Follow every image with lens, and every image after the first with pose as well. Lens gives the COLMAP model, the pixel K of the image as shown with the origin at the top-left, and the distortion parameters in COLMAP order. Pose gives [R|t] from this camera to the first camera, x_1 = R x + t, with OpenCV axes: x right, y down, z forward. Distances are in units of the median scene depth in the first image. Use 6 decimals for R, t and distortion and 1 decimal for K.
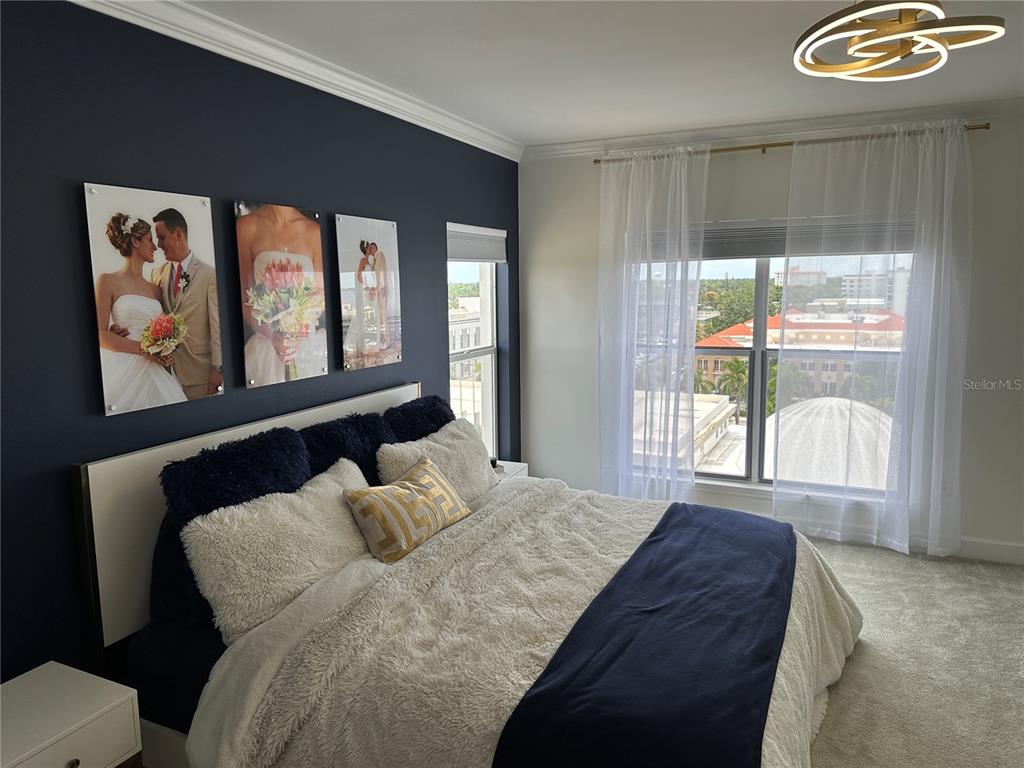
lens RADIAL K [[723.2, 0, 514.1], [0, 723.2, 388.0], [0, 0, 1]] dist [0.039092, -0.048281]
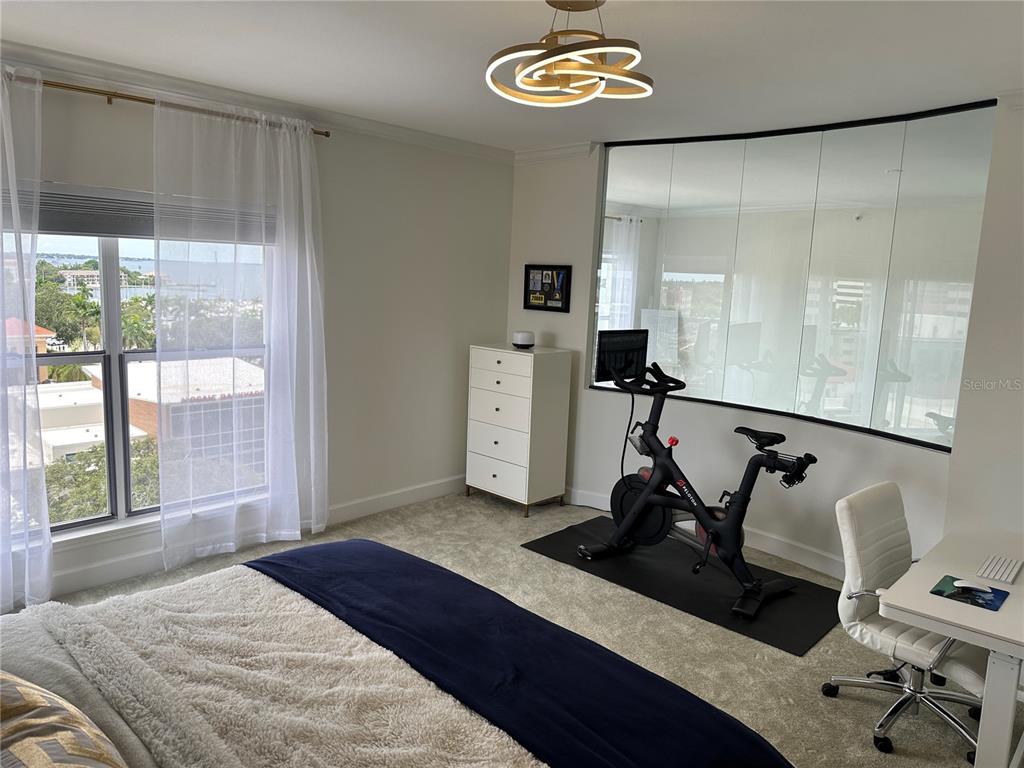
lens RADIAL K [[723.2, 0, 509.1], [0, 723.2, 379.1], [0, 0, 1]] dist [0.039092, -0.048281]
pose [[0.323672, -0.115251, 0.939124, -0.295258], [0.091267, 0.991728, 0.090251, -0.061407], [-0.941757, 0.056500, 0.331513, 0.360200]]
